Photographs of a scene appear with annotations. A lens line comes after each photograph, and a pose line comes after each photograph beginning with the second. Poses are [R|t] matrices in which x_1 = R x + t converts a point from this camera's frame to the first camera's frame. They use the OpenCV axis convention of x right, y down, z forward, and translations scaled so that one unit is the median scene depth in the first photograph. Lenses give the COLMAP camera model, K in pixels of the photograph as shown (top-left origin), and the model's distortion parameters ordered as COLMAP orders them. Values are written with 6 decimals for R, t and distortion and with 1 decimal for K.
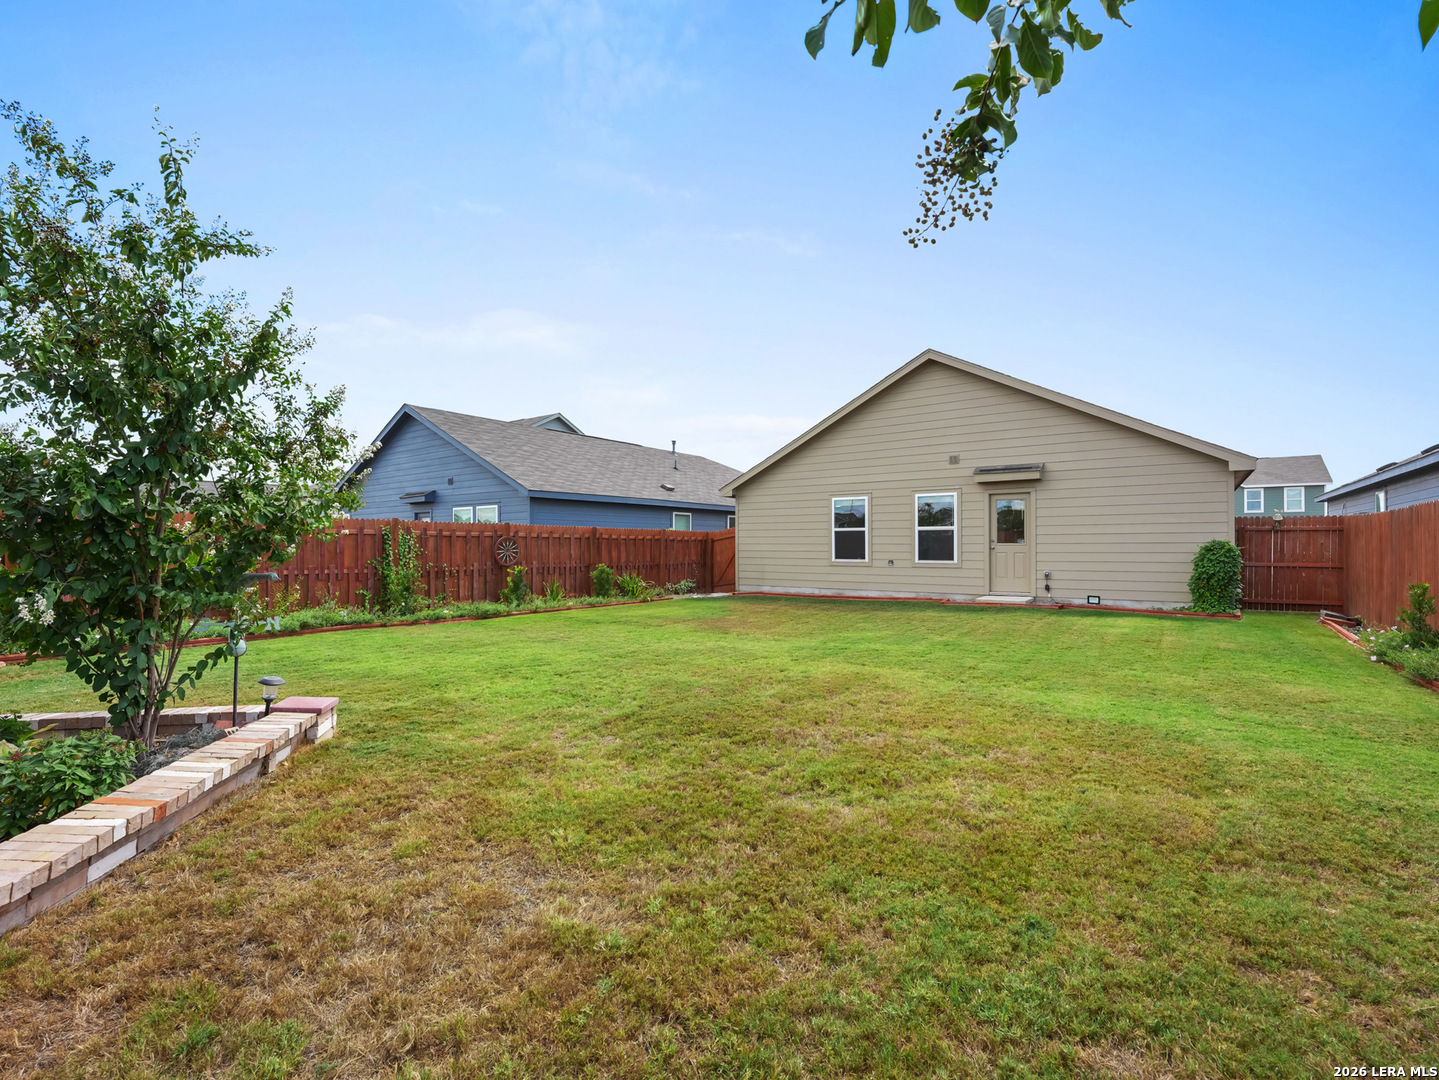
lens RADIAL K [[655.1, 0, 719.5], [0, 655.1, 540.0], [0, 0, 1]] dist [-0.024905, -0.000312]
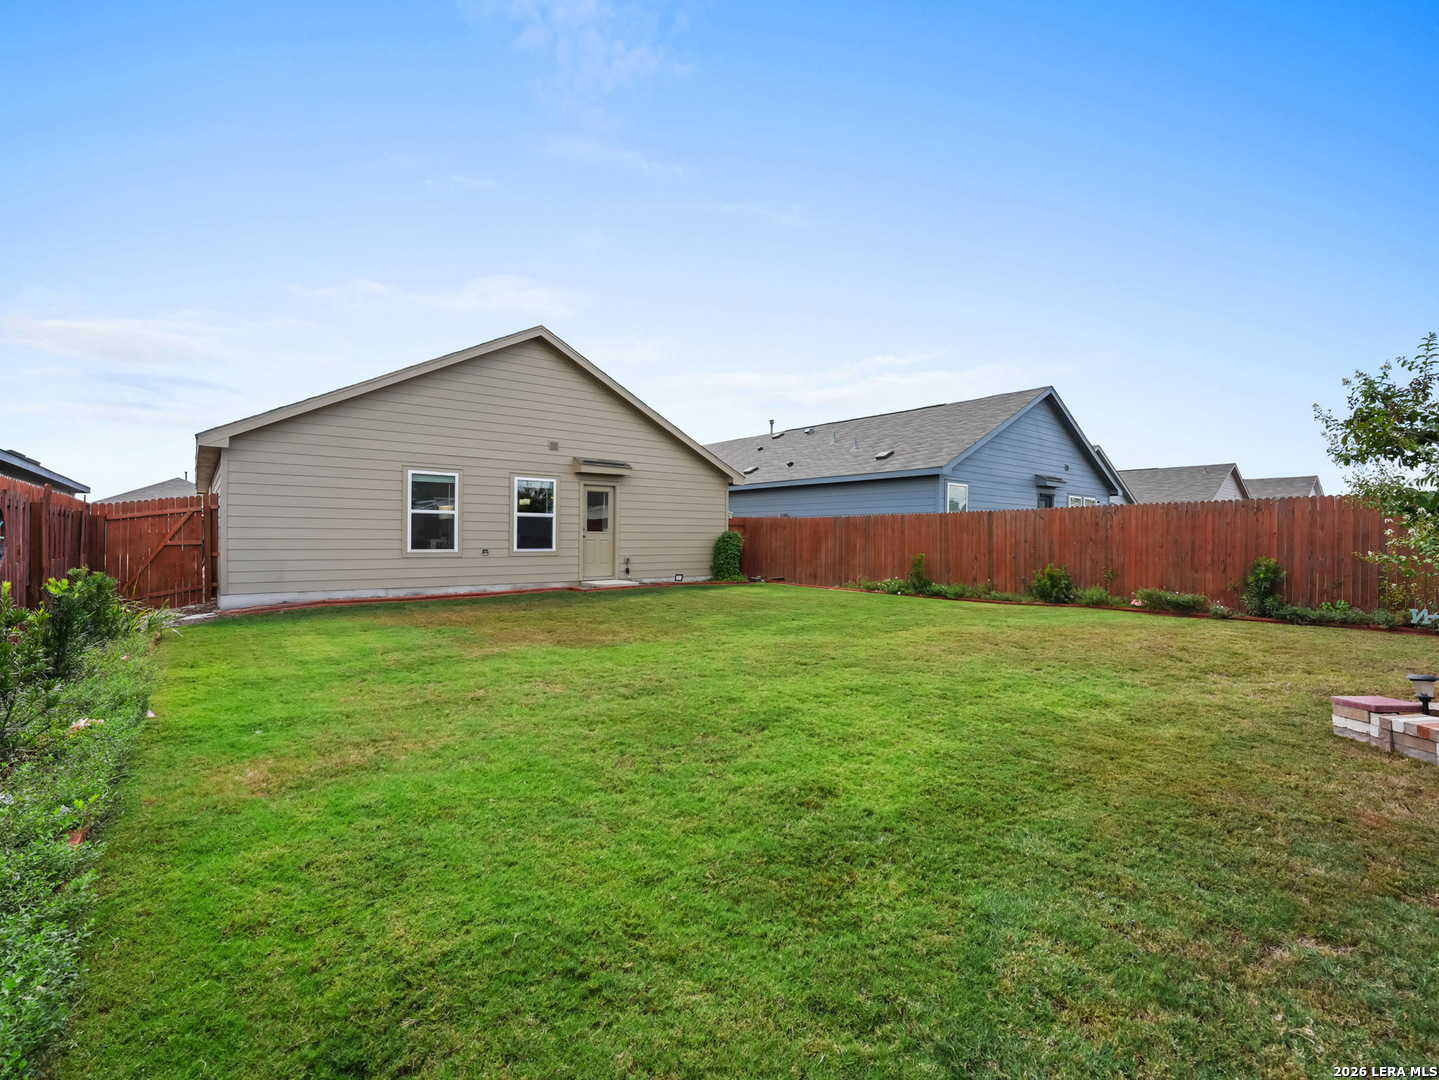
lens RADIAL K [[655.1, 0, 719.5], [0, 655.1, 540.0], [0, 0, 1]] dist [-0.024905, -0.000312]
pose [[0.263558, -0.002687, 0.964640, -0.504143], [-0.015558, 0.999854, 0.007036, 0.007501], [-0.964518, -0.016863, 0.263478, 0.476434]]
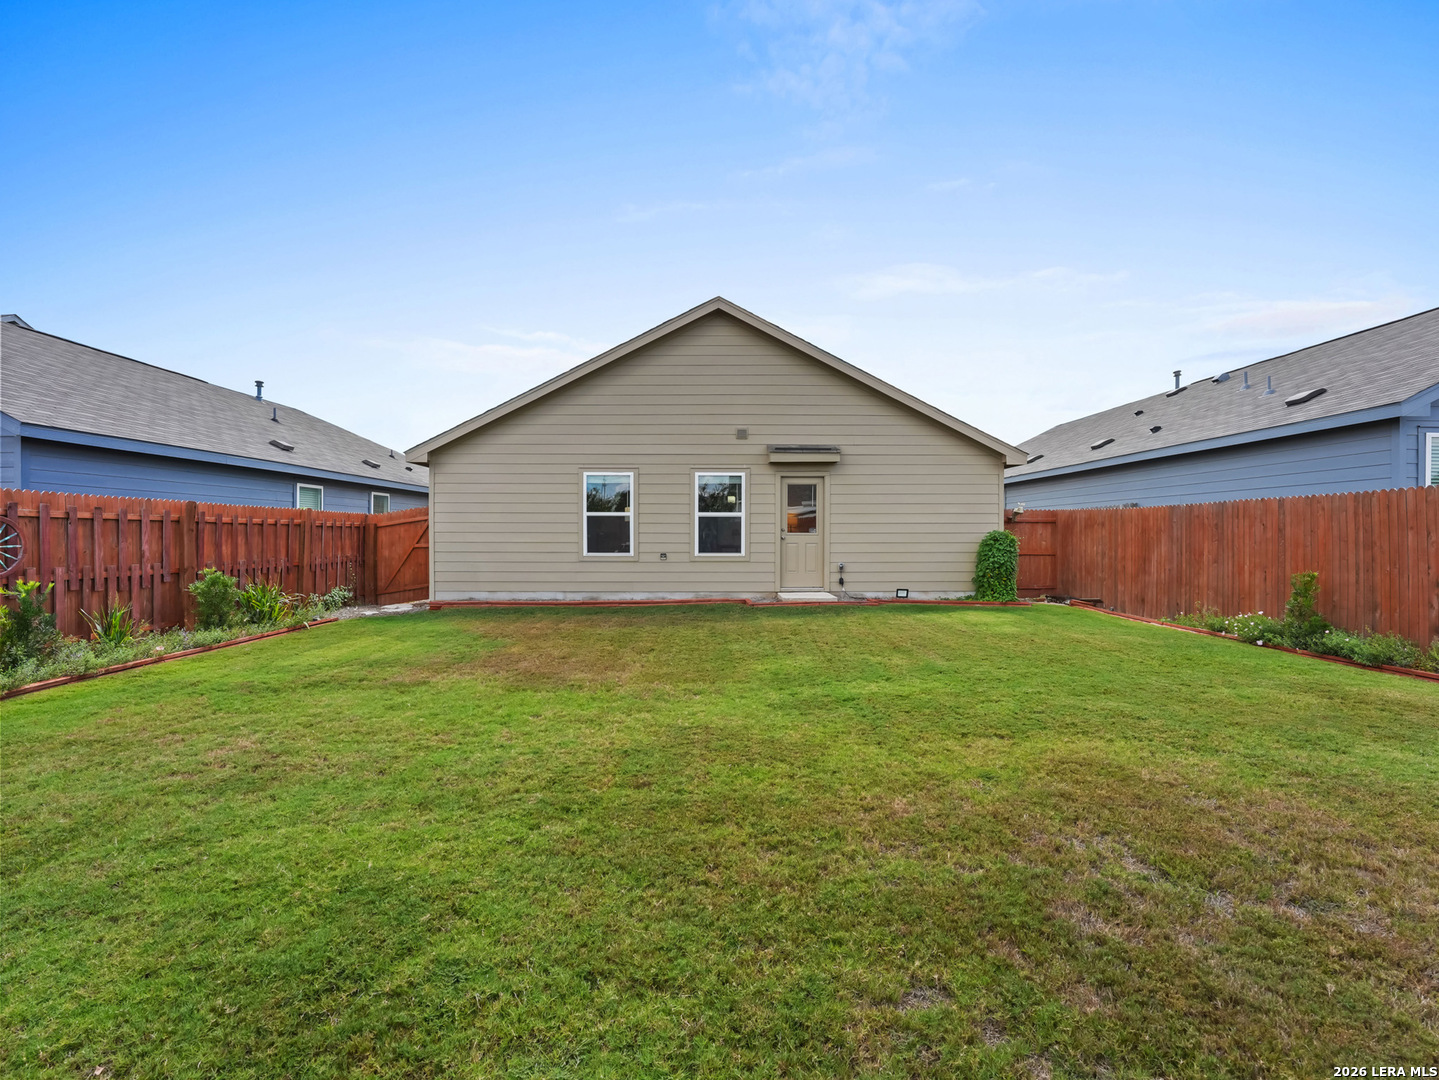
lens RADIAL K [[655.1, 0, 719.5], [0, 655.1, 540.0], [0, 0, 1]] dist [-0.024905, -0.000312]
pose [[0.805081, -0.004204, 0.593150, -0.161706], [-0.006990, 0.999838, 0.016573, 0.000743], [-0.593123, -0.017488, 0.804922, 0.317664]]
